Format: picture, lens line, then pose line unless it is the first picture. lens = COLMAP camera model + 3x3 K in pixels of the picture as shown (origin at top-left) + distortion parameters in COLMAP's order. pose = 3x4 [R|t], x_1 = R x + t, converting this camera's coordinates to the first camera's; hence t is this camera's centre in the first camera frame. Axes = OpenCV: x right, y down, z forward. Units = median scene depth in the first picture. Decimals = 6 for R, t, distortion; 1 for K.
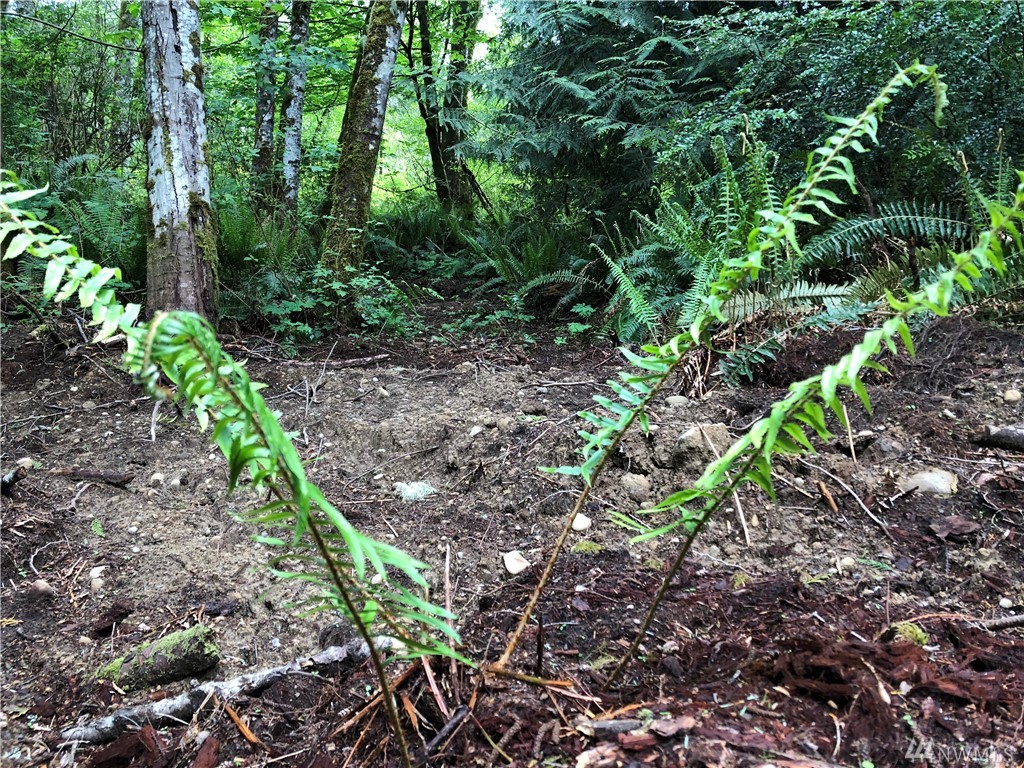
lens RADIAL K [[831.3, 0, 518.4], [0, 831.3, 389.4], [0, 0, 1]] dist [0.070845, -0.090937]
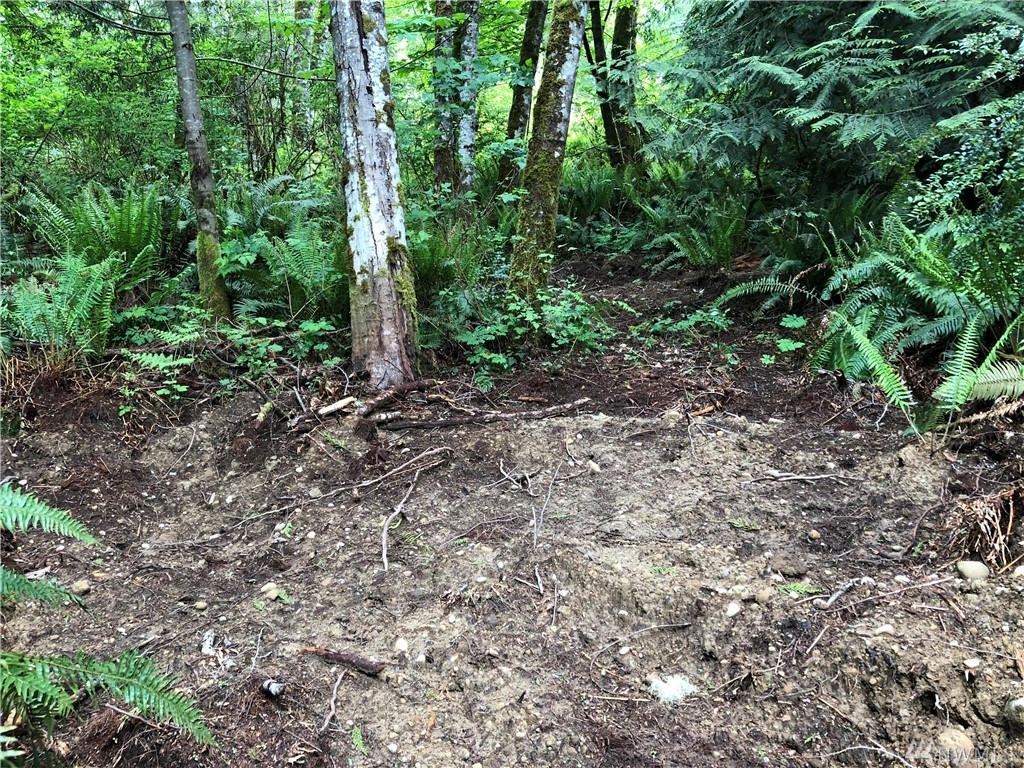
lens RADIAL K [[831.3, 0, 515.6], [0, 831.3, 387.0], [0, 0, 1]] dist [0.070845, -0.090937]
pose [[0.980265, -0.015333, -0.197092, -0.048351], [0.031164, 0.996507, 0.077473, -0.128881], [0.195216, -0.082086, 0.977319, 0.044344]]
